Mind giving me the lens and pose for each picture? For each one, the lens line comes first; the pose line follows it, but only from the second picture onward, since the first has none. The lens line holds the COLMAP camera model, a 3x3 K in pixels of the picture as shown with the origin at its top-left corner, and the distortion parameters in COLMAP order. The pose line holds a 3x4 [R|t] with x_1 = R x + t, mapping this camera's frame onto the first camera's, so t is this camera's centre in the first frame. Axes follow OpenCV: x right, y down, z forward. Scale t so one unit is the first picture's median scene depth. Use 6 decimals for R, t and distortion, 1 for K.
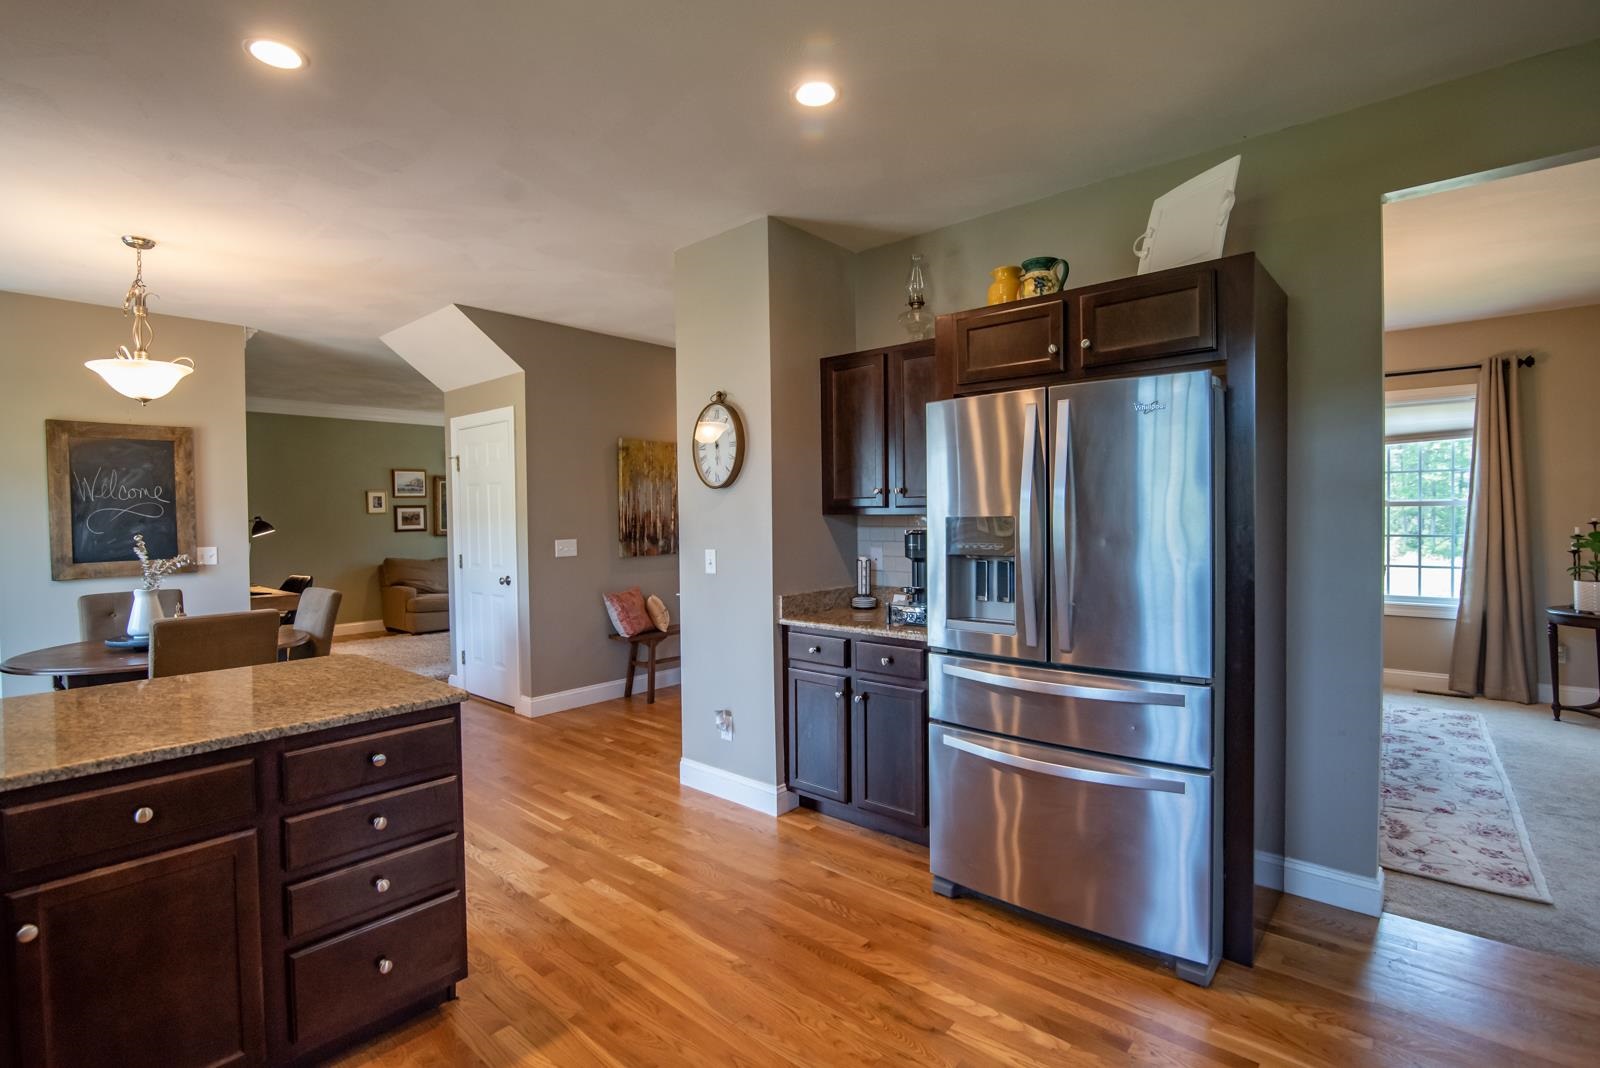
lens RADIAL K [[742.5, 0, 786.1], [0, 742.5, 532.9], [0, 0, 1]] dist [-0.020416, 0.000302]
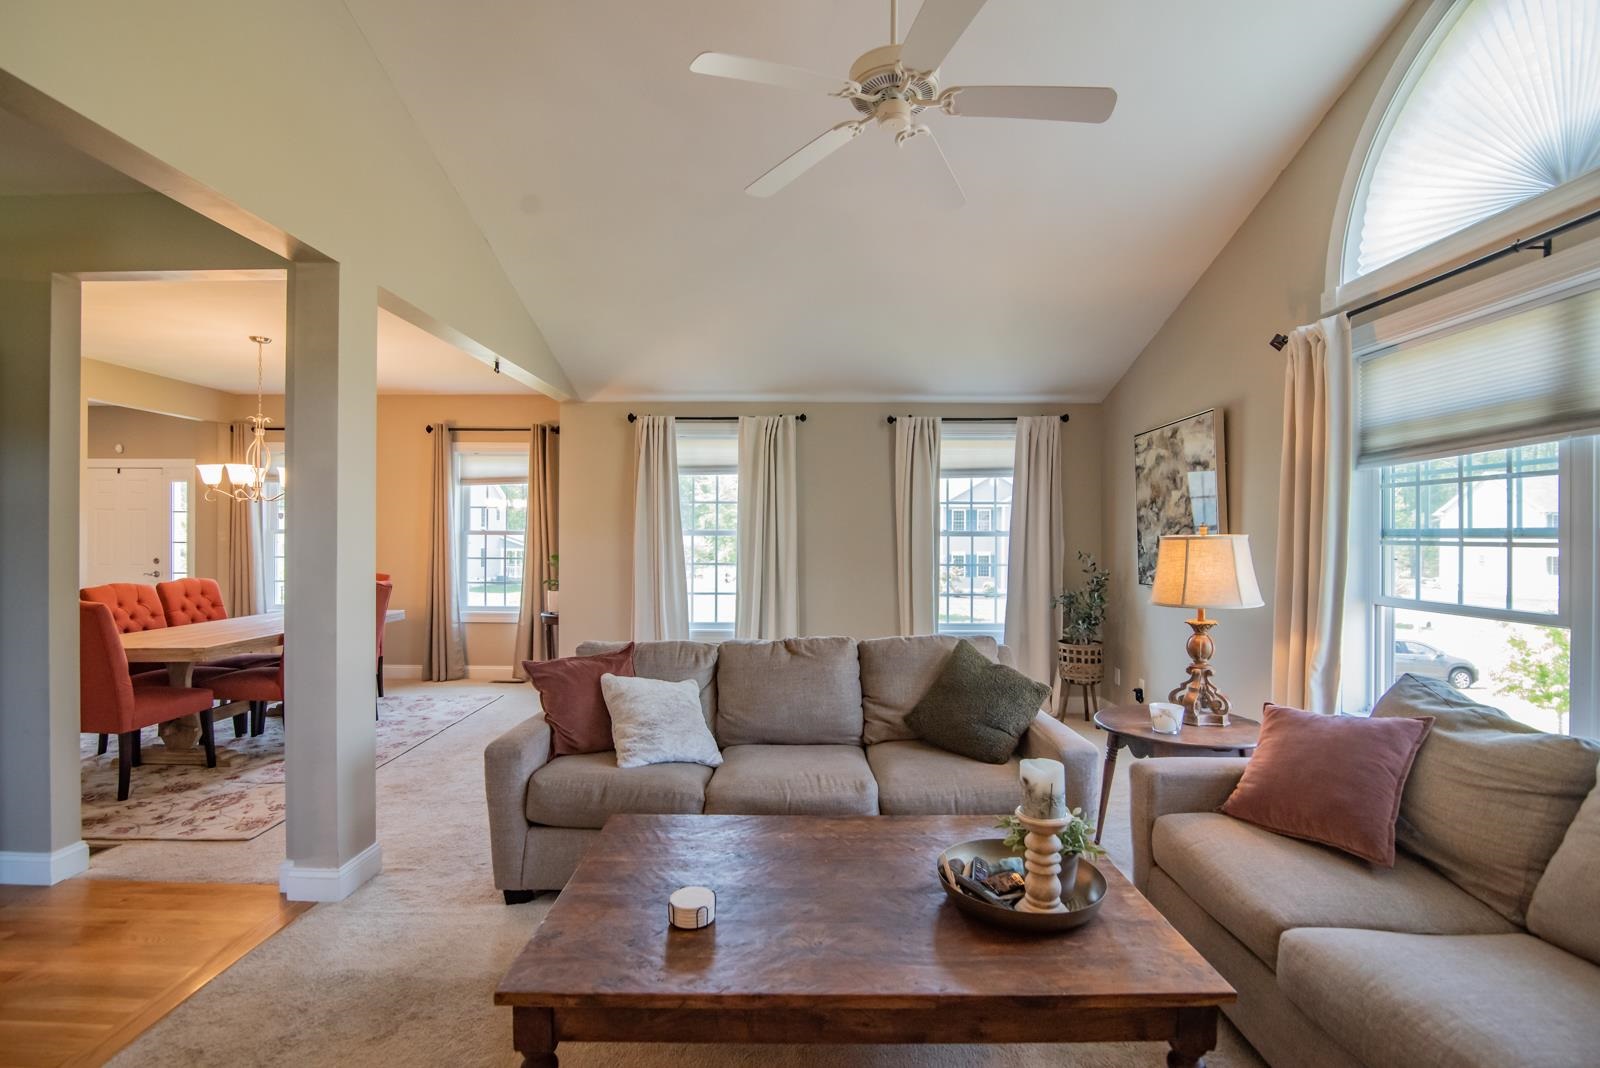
lens RADIAL K [[736.1, 0, 800.0], [0, 736.1, 534.0], [0, 0, 1]] dist [-0.017740, 0.000726]
pose [[0.753997, 0.017205, 0.656652, 0.446063], [-0.000047, 0.999658, -0.026138, -0.004956], [-0.656878, 0.019677, 0.753740, -0.321800]]
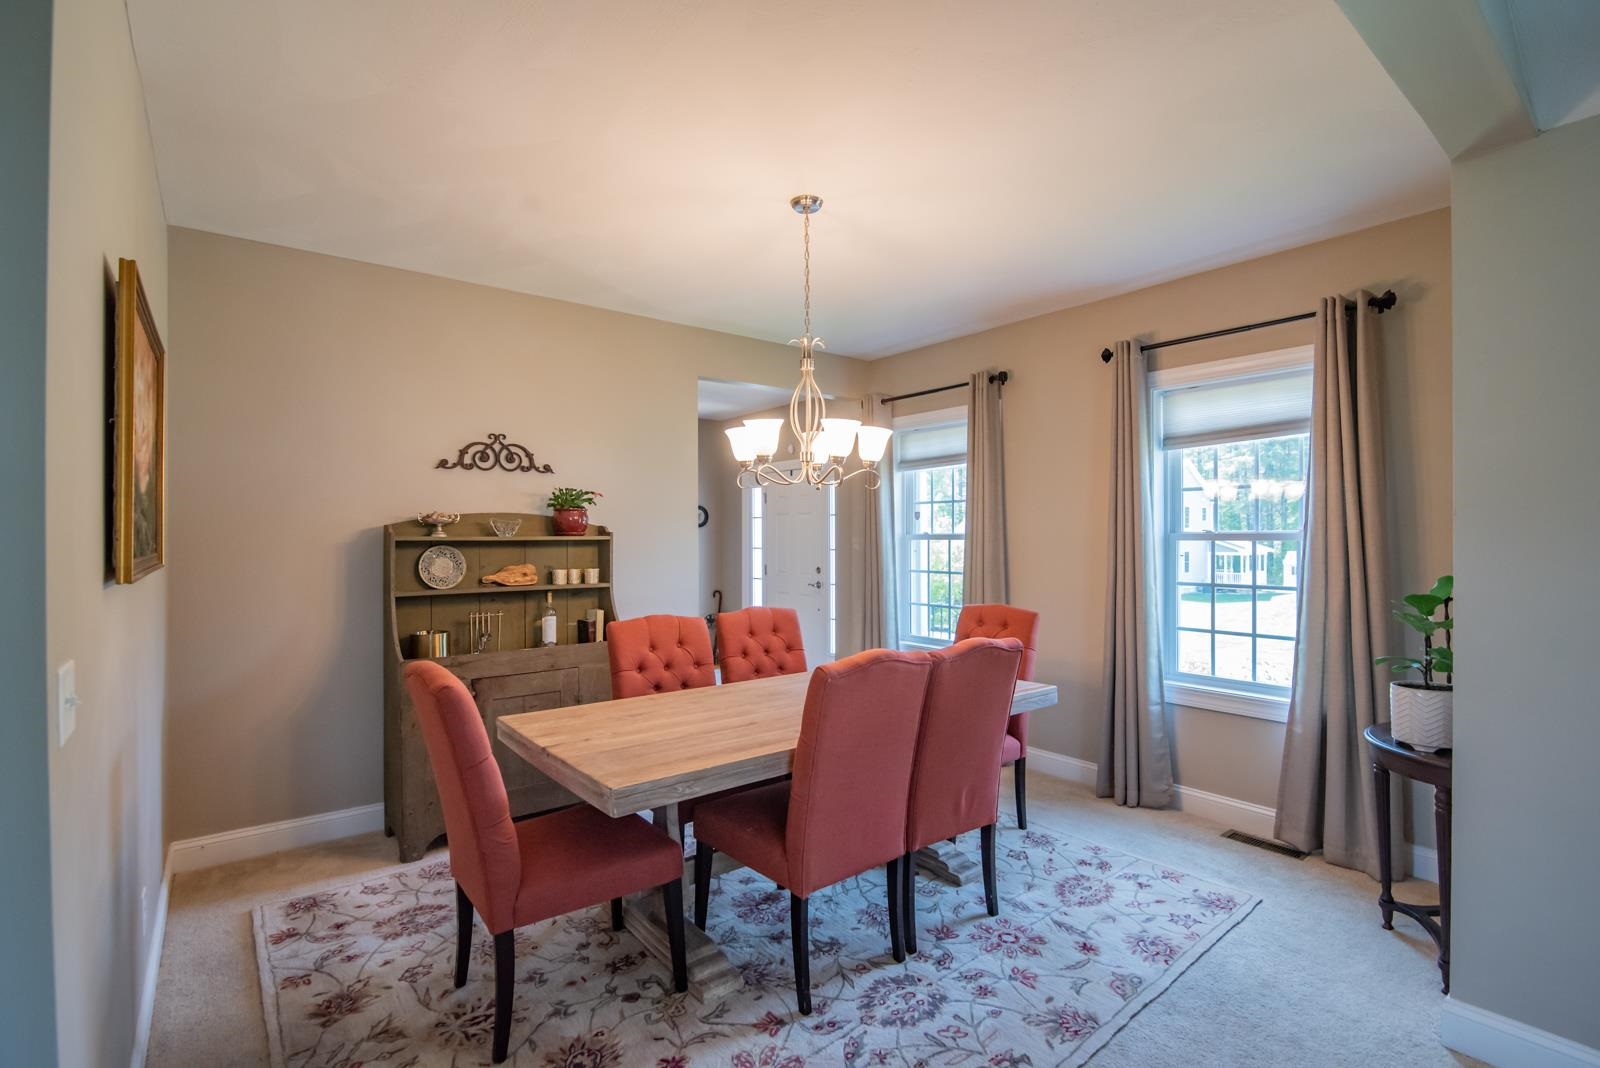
lens RADIAL K [[732.1, 0, 799.1], [0, 732.1, 538.0], [0, 0, 1]] dist [-0.018133, 0.000065]
pose [[0.984250, 0.011399, -0.176412, 0.630082], [-0.014638, 0.999747, -0.017067, -0.023794], [0.176173, 0.019381, 0.984168, 0.324455]]
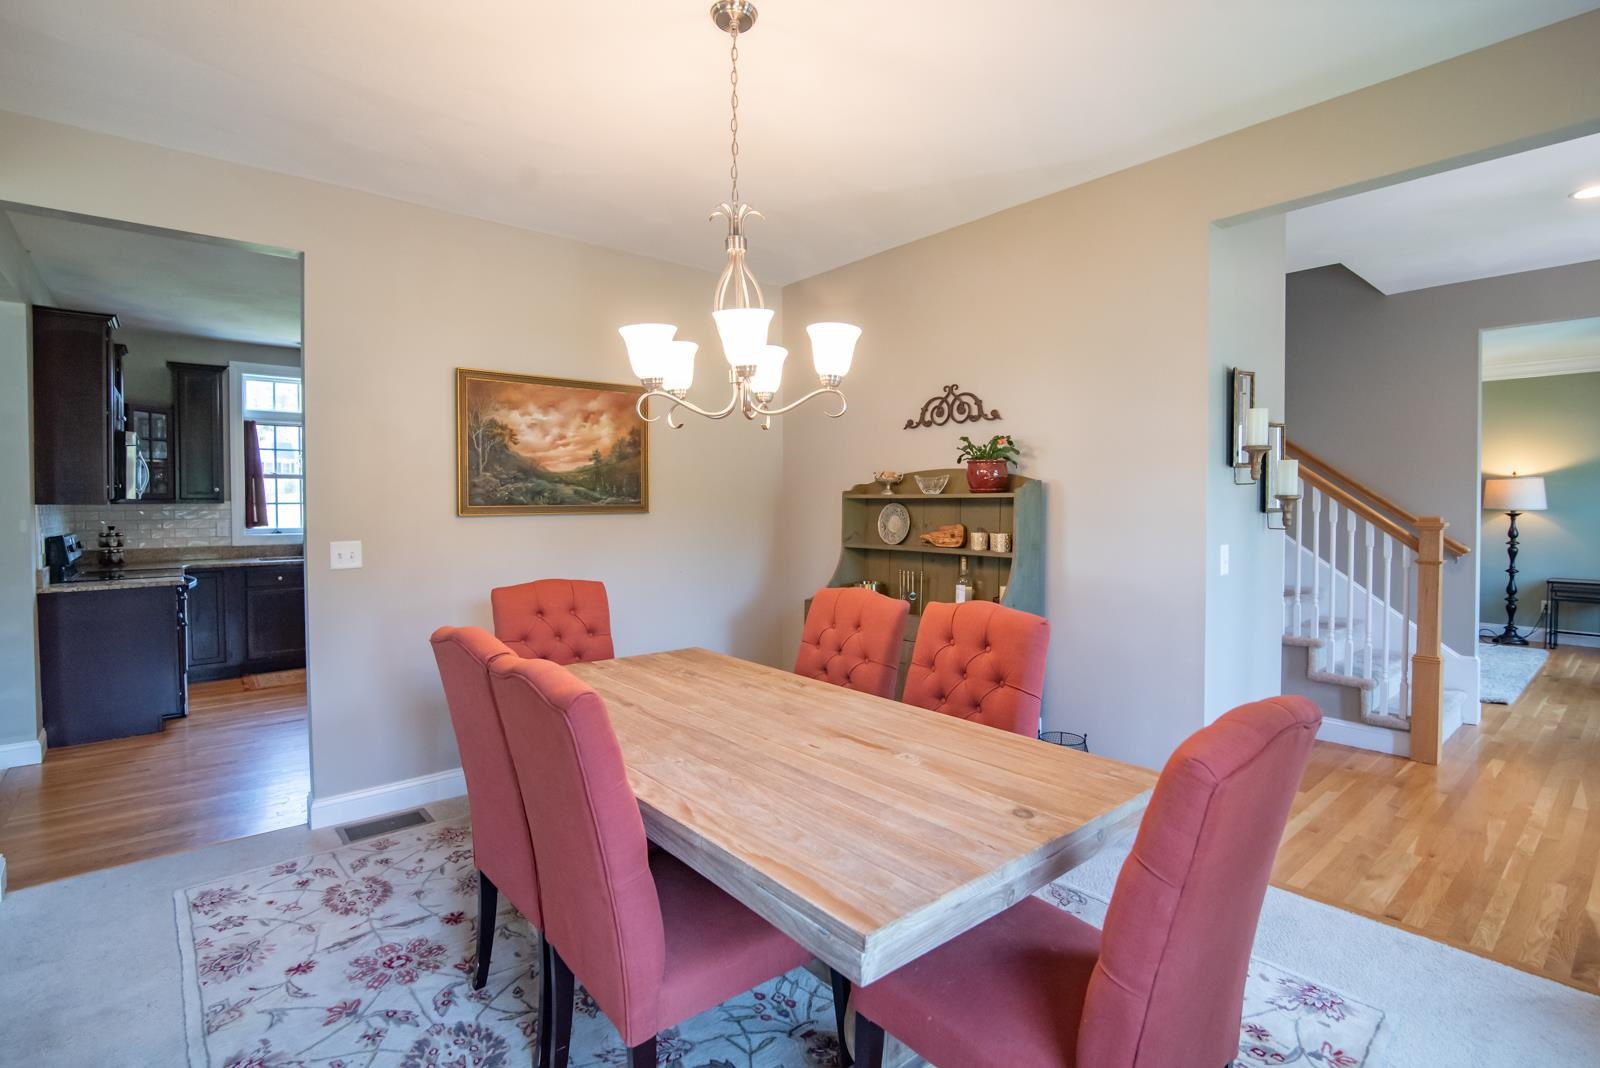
lens RADIAL K [[757.5, 0, 799.2], [0, 757.5, 517.0], [0, 0, 1]] dist [-0.011948, -0.000165]
pose [[-0.147512, 0.032728, -0.988519, 0.933790], [-0.019026, 0.999174, 0.035920, -0.035127], [0.988877, 0.024106, -0.146767, 0.960145]]
